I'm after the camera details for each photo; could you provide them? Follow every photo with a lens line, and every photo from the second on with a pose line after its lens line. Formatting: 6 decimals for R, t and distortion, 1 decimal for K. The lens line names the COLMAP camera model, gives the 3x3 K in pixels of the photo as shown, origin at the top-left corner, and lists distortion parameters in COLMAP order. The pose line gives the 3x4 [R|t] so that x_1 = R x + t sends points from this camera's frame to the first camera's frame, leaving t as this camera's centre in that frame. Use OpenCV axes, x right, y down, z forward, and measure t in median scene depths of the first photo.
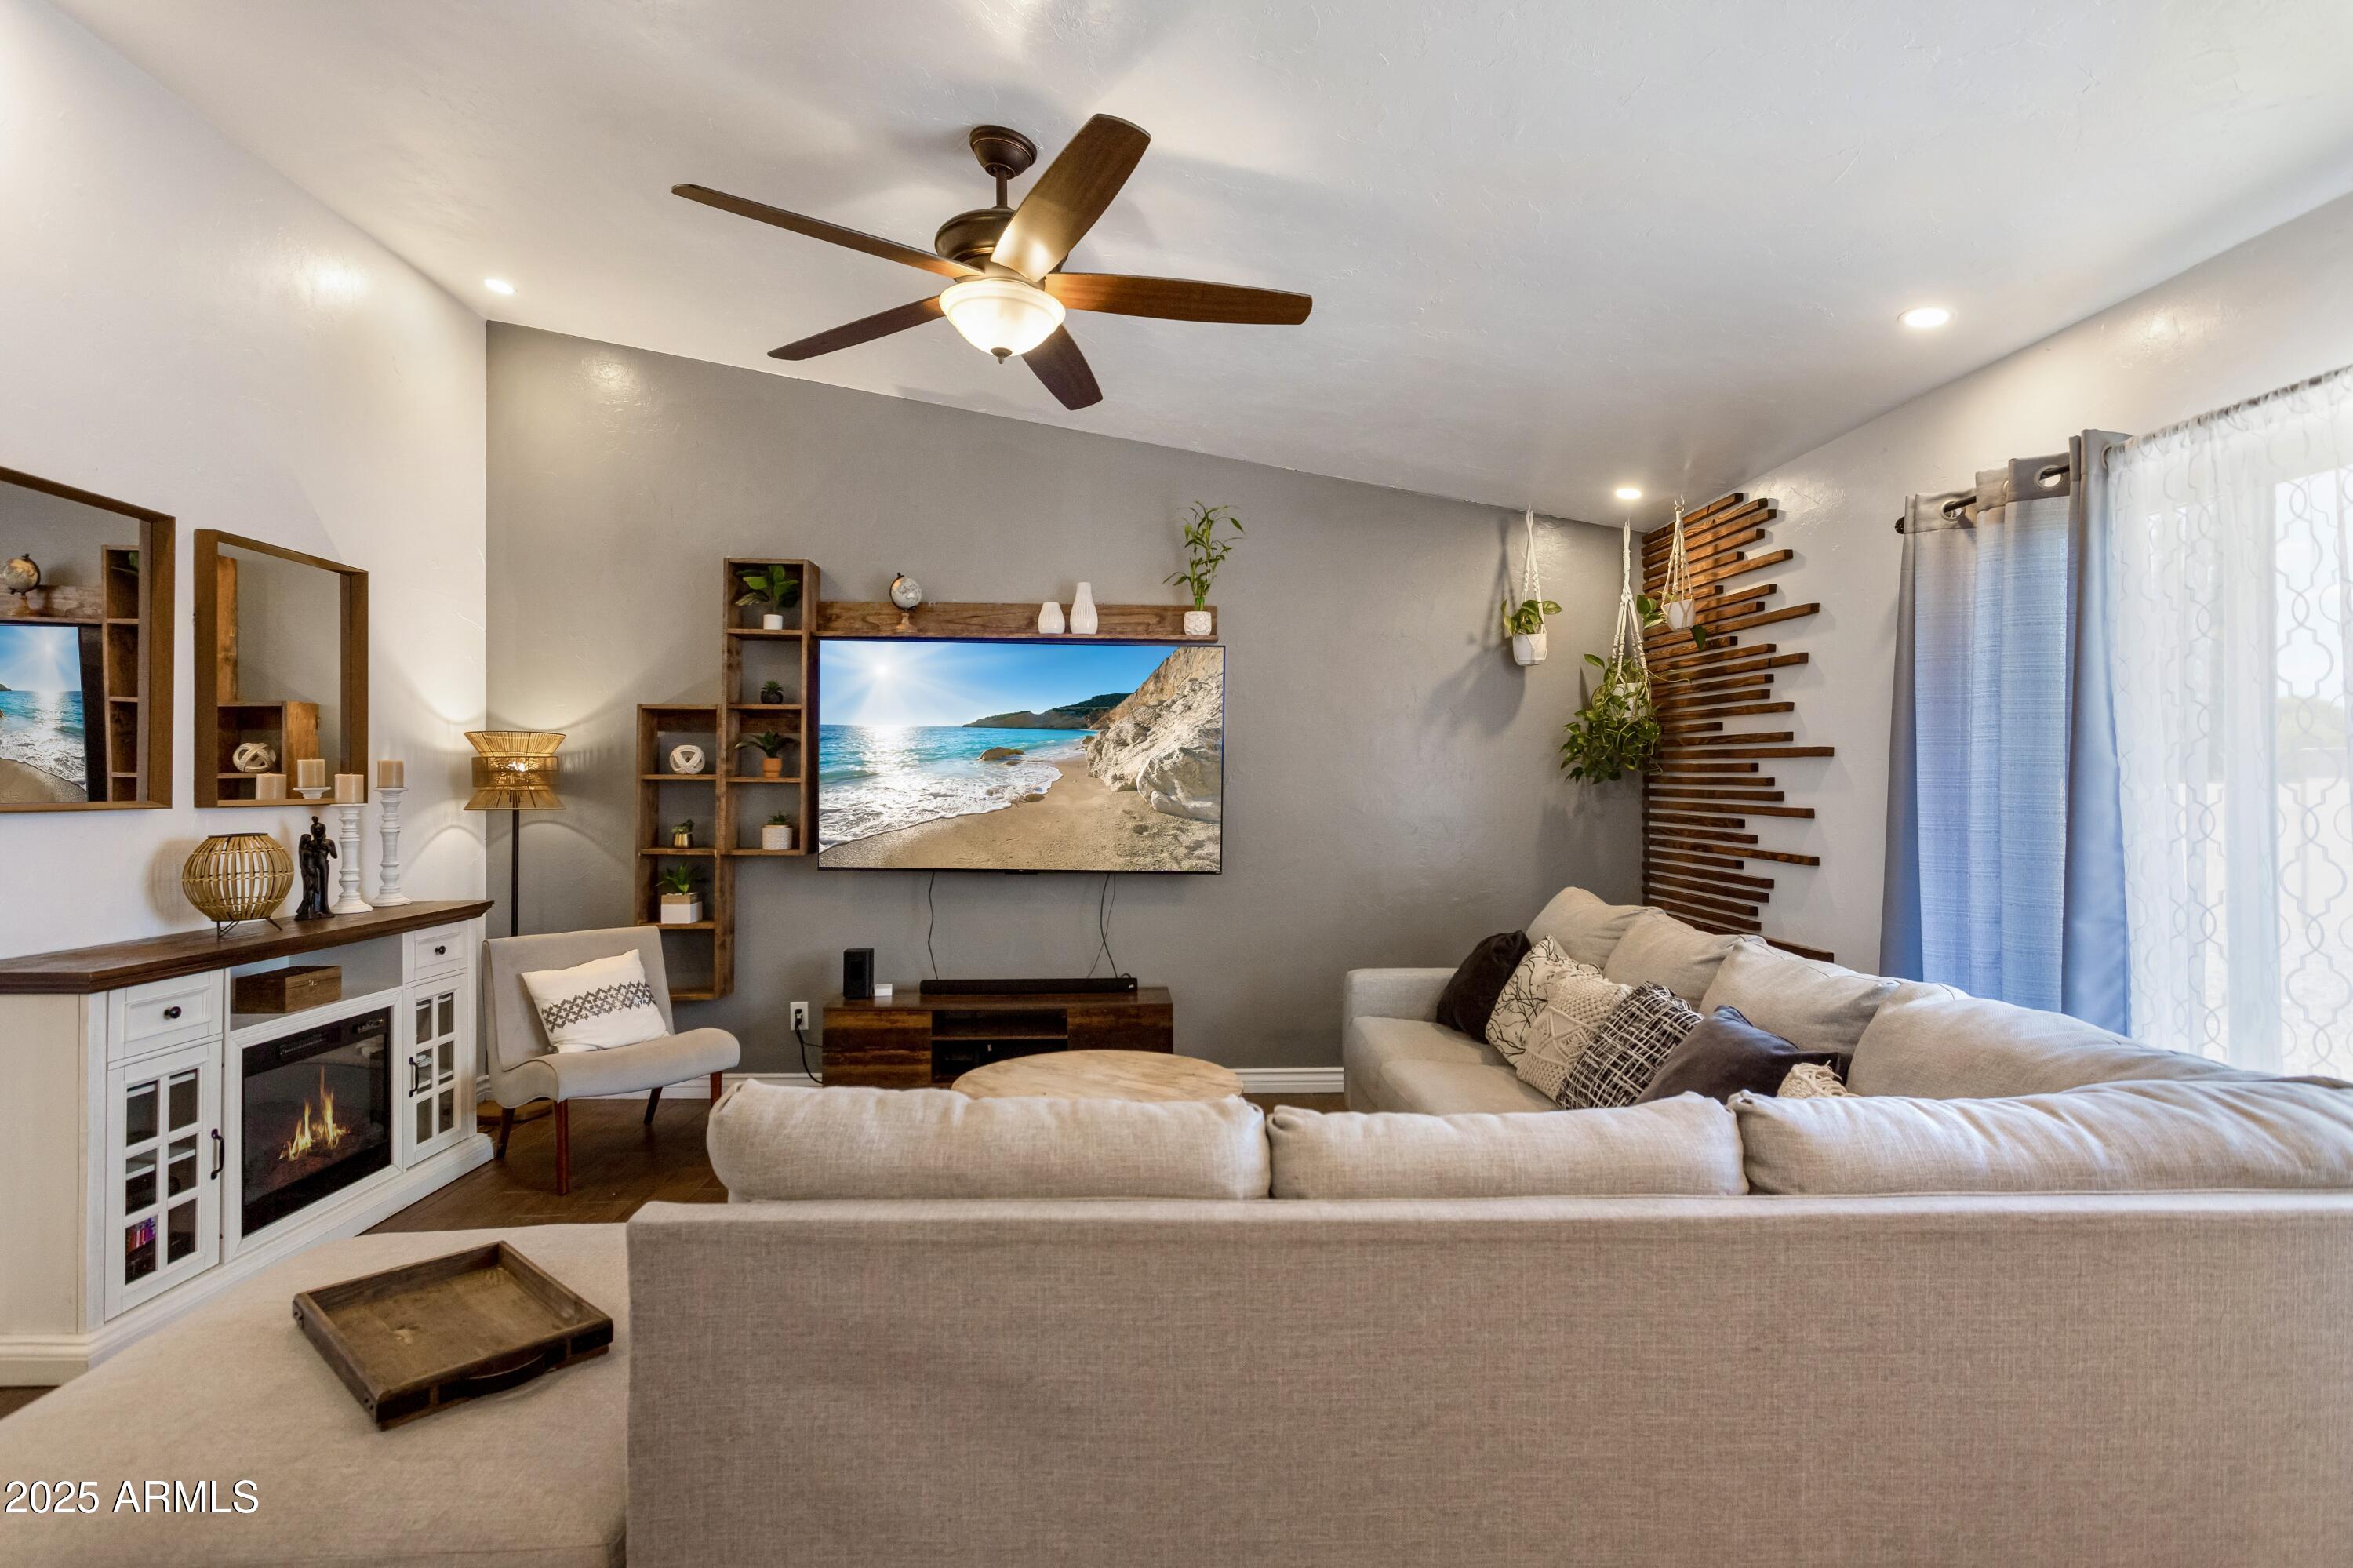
lens RADIAL K [[1139.7, 0, 1181.9], [0, 1139.7, 779.3], [0, 0, 1]] dist [-0.000111, 0.000290]
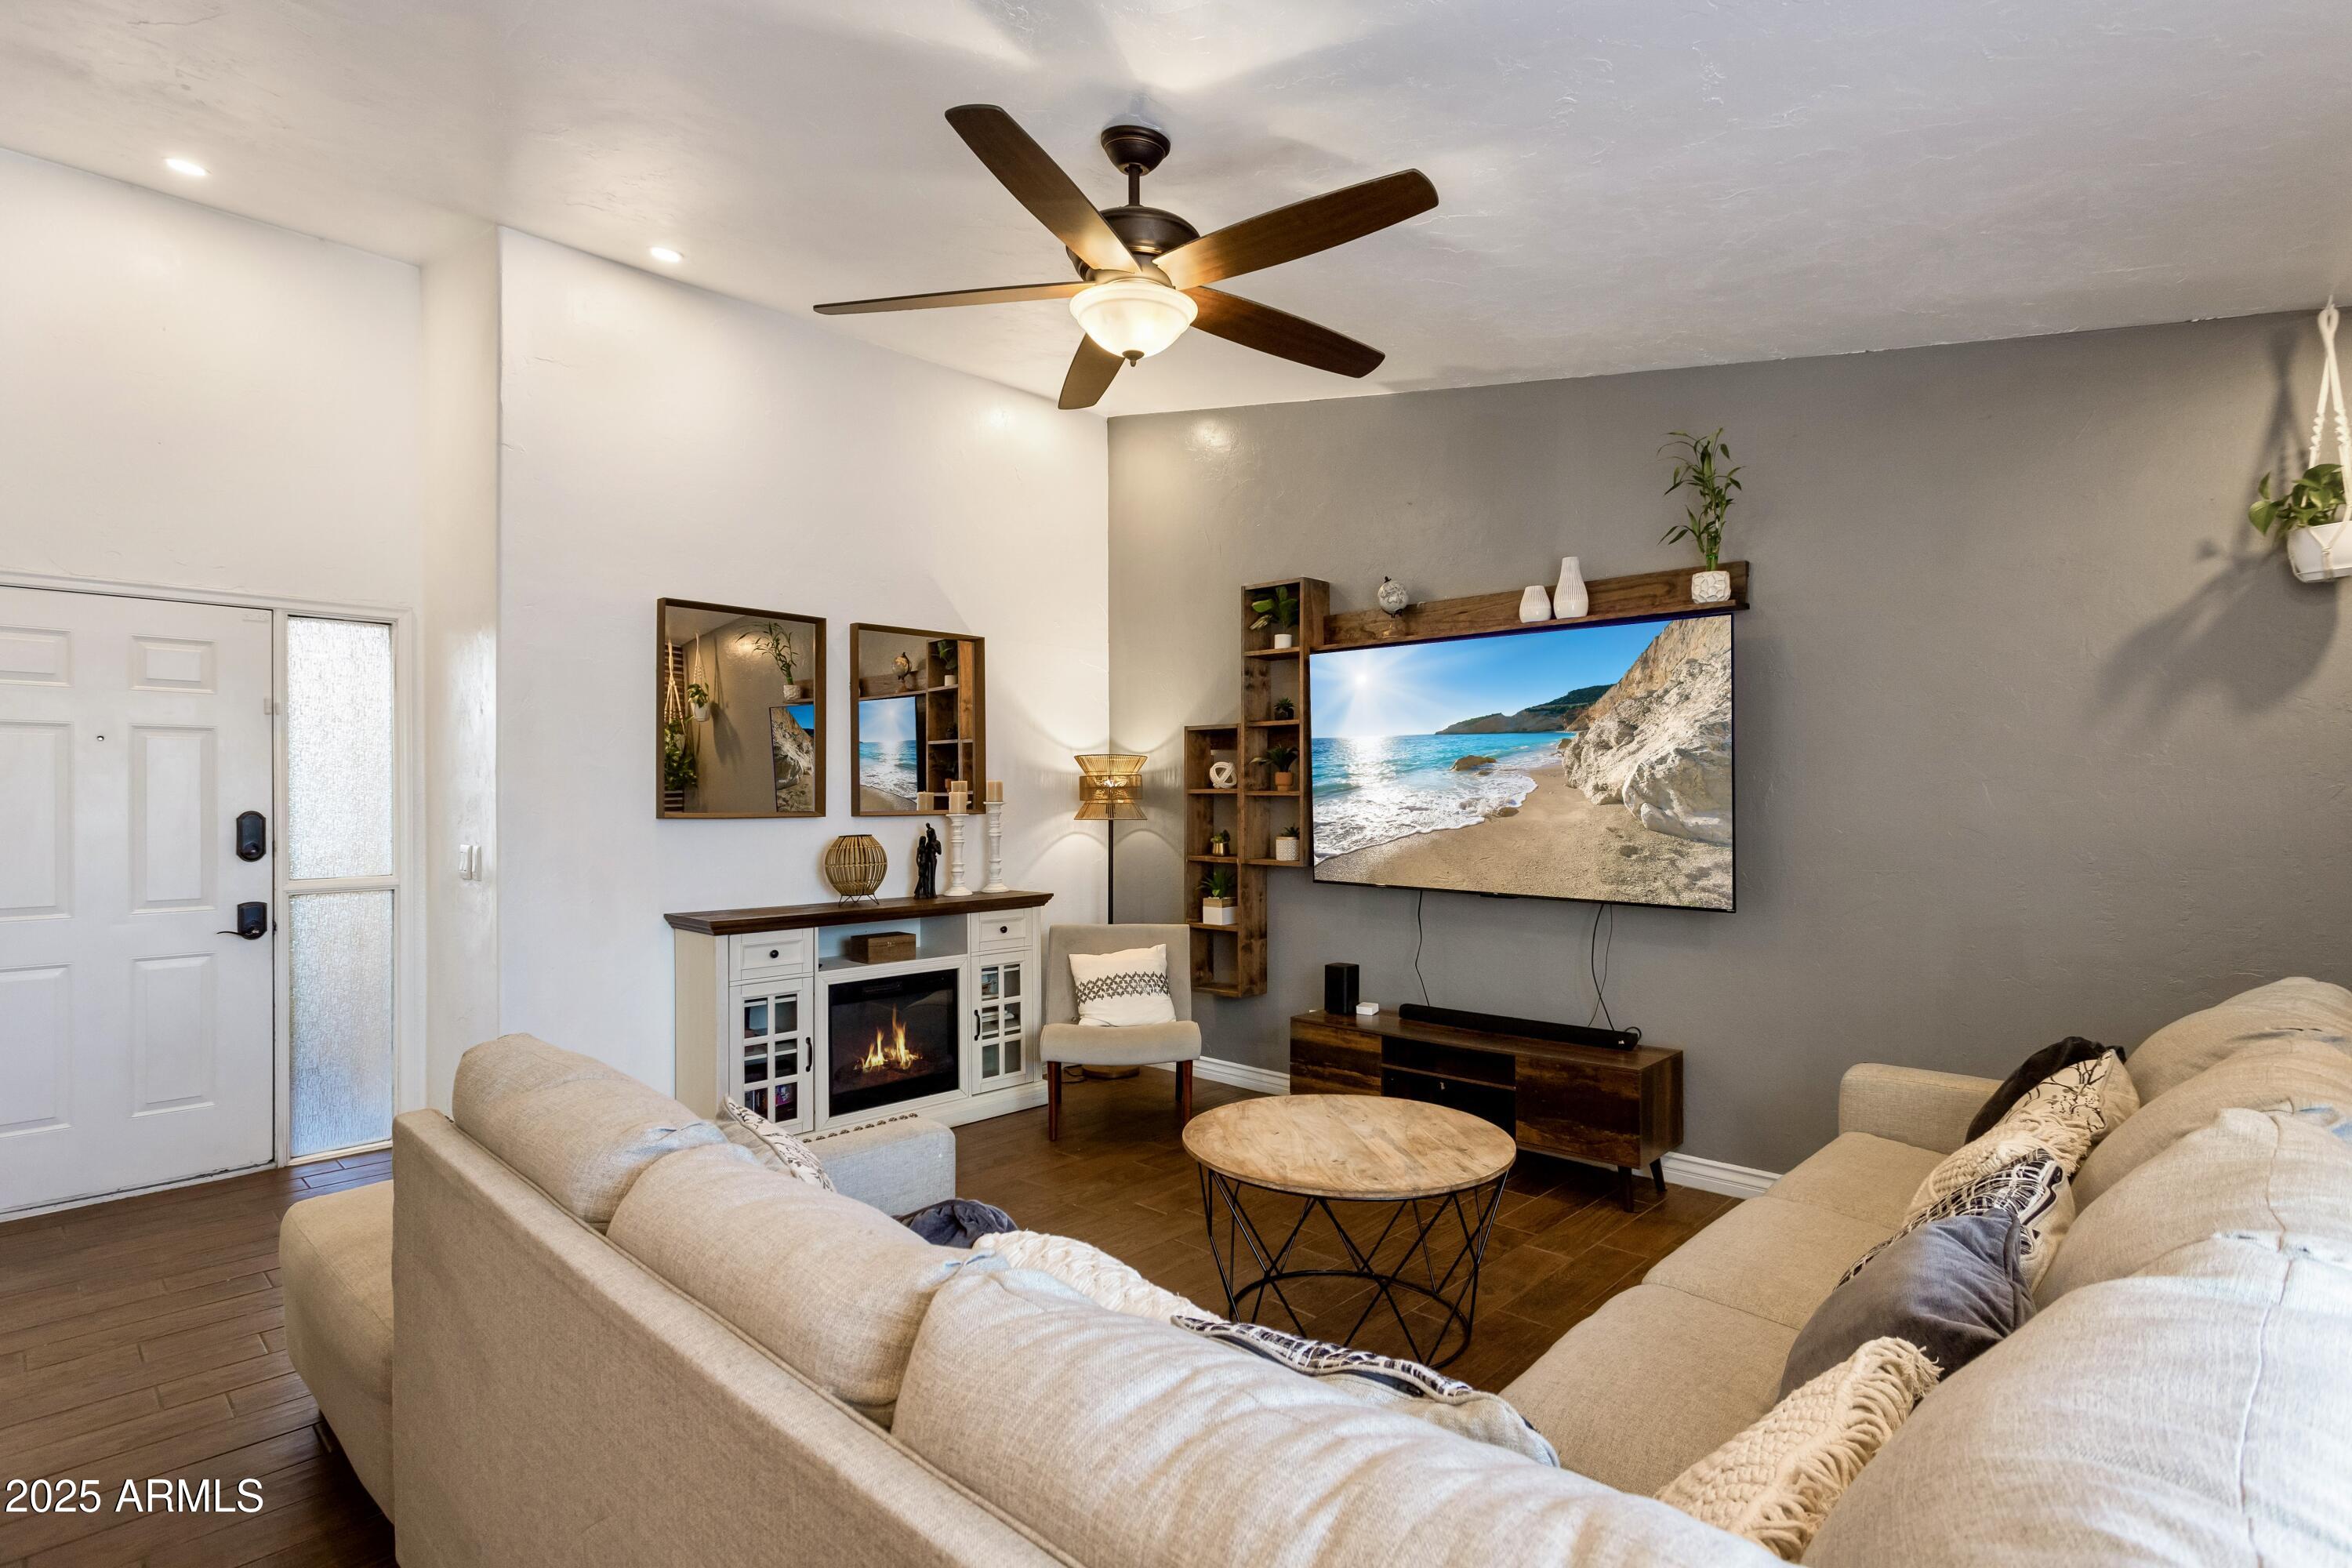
lens RADIAL K [[1167.1, 0, 1171.6], [0, 1167.1, 804.1], [0, 0, 1]] dist [0.002608, 0.000569]
pose [[0.692053, -0.000283, -0.721847, 0.341112], [0.008442, 0.999935, 0.007701, 0.001186], [0.721797, -0.011423, 0.692010, 0.191645]]
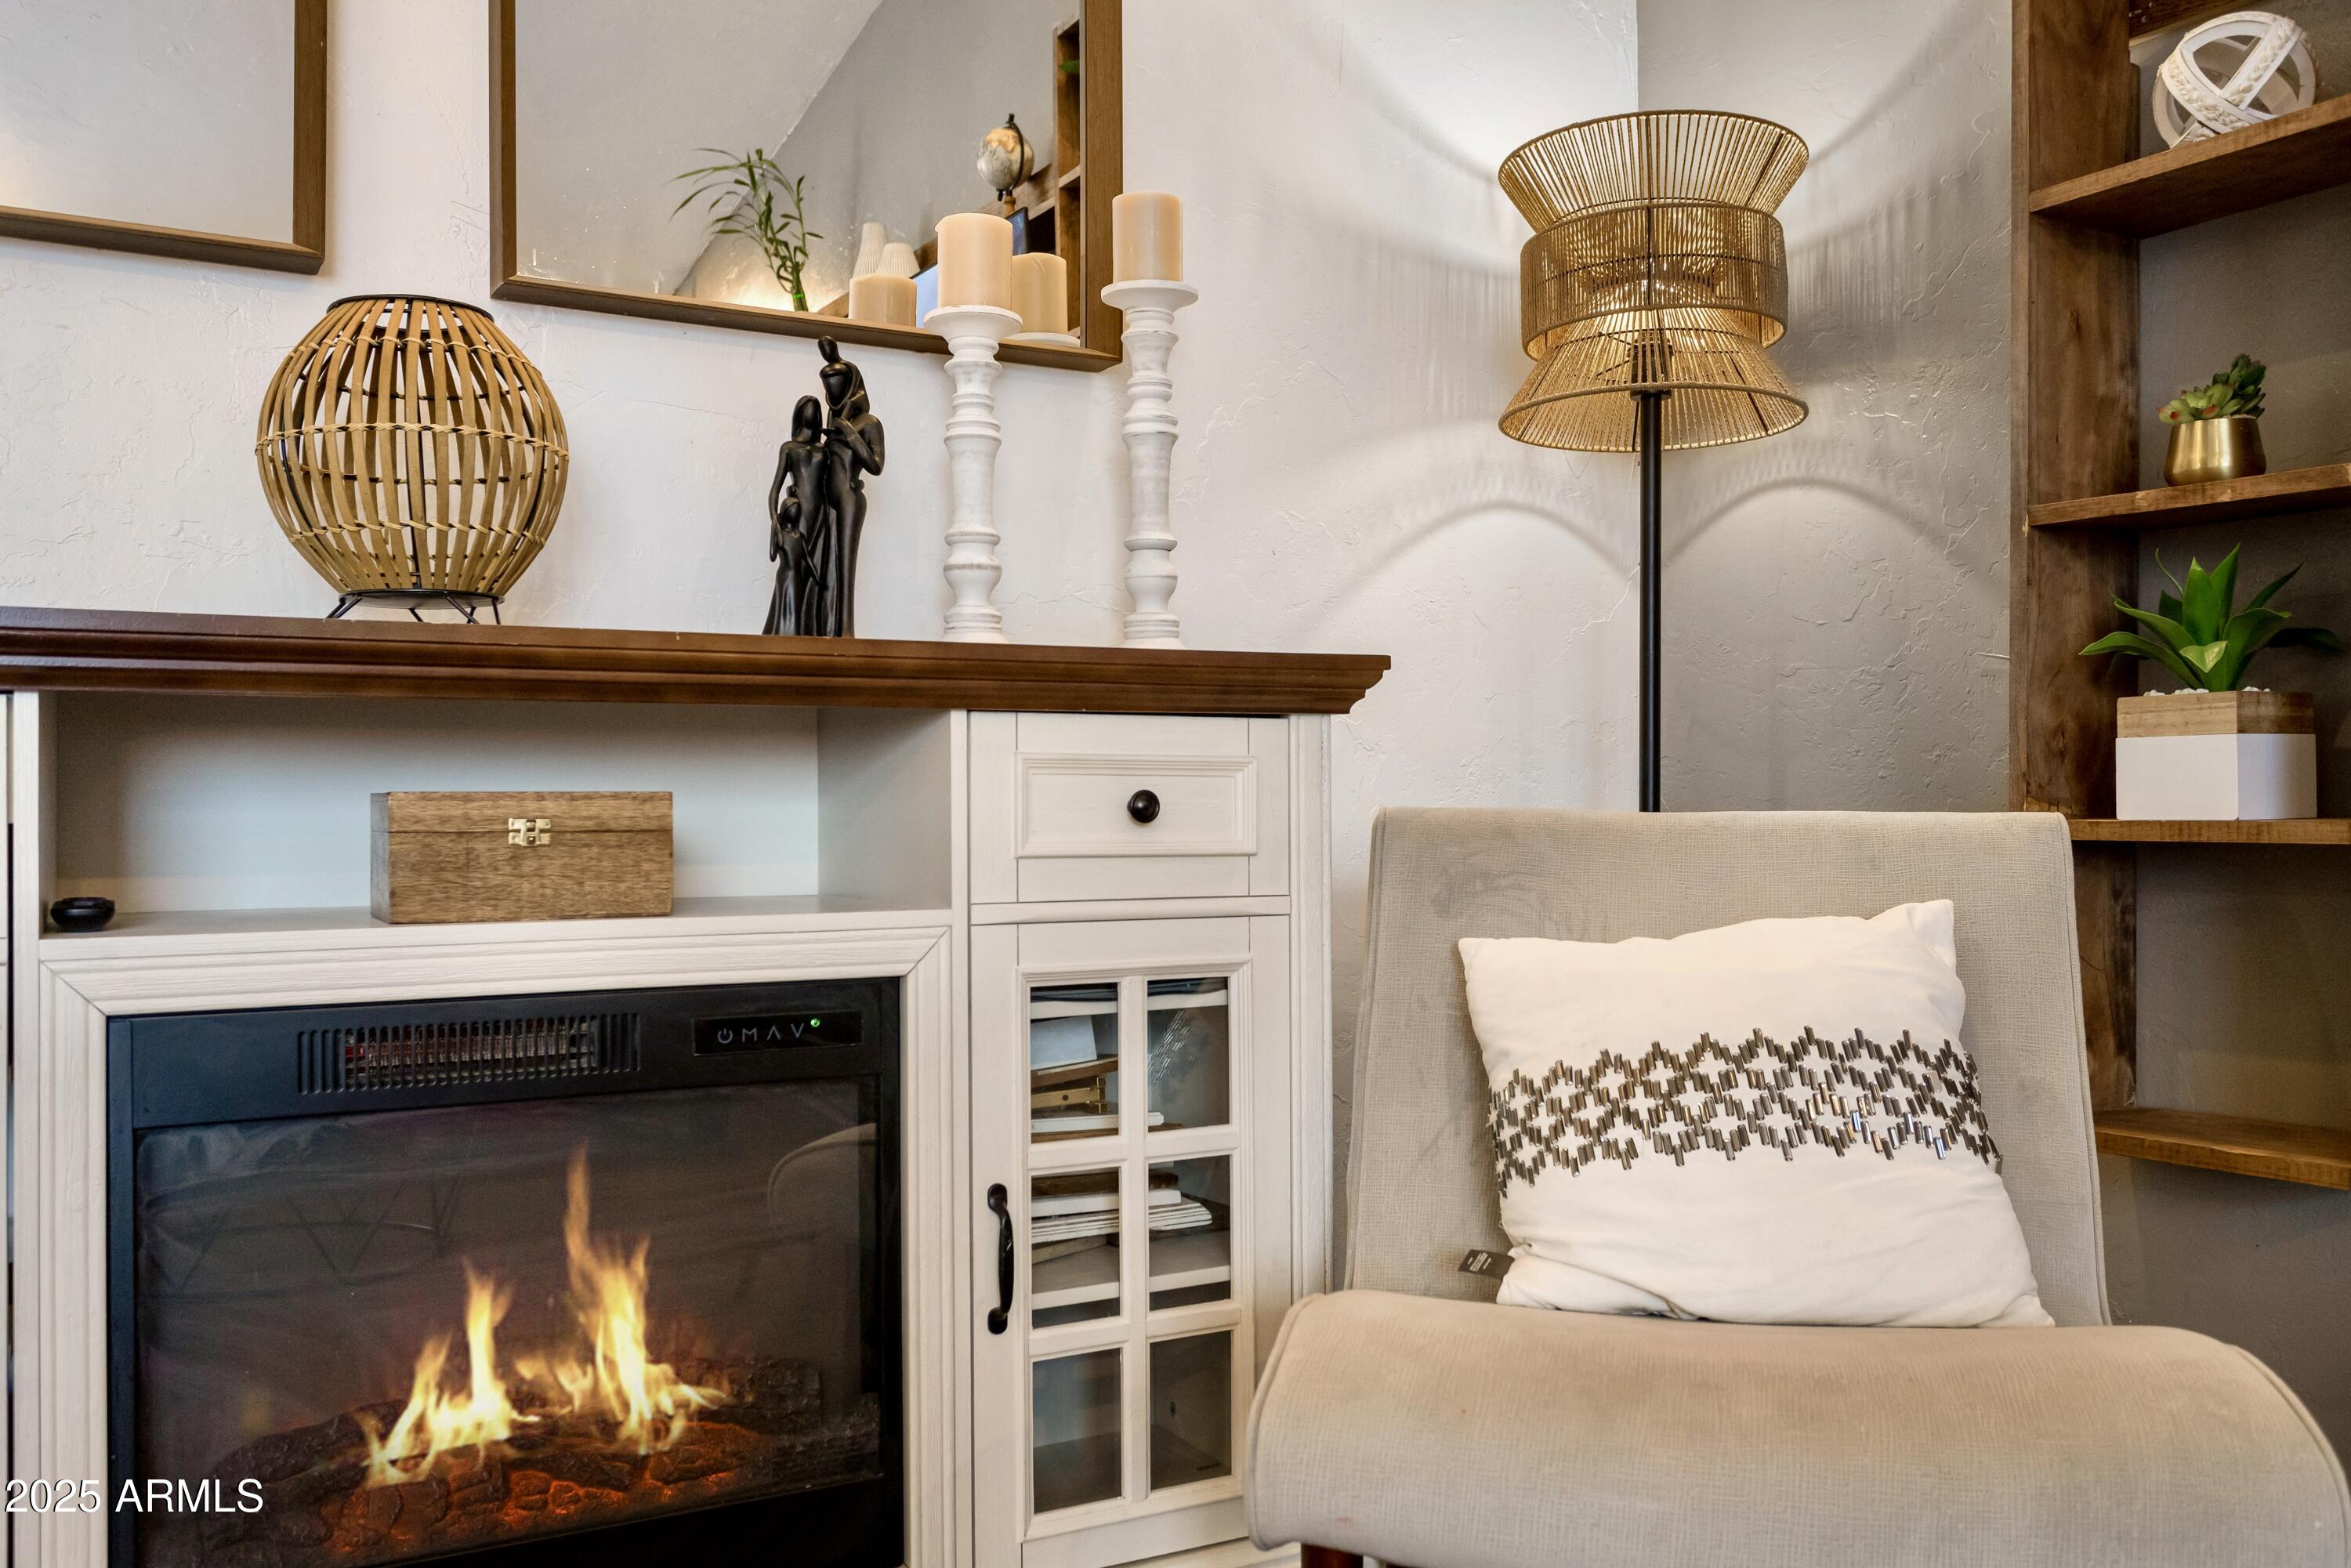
lens RADIAL K [[1872.0, 0, 1175.5], [0, 1872.0, 784.0], [0, 0, 1]] dist [-0.012242, -0.001703]
pose [[0.465211, -0.005780, -0.885181, -0.210323], [0.007861, 0.999966, -0.002398, 0.118586], [0.885165, -0.005843, 0.465241, 0.652861]]
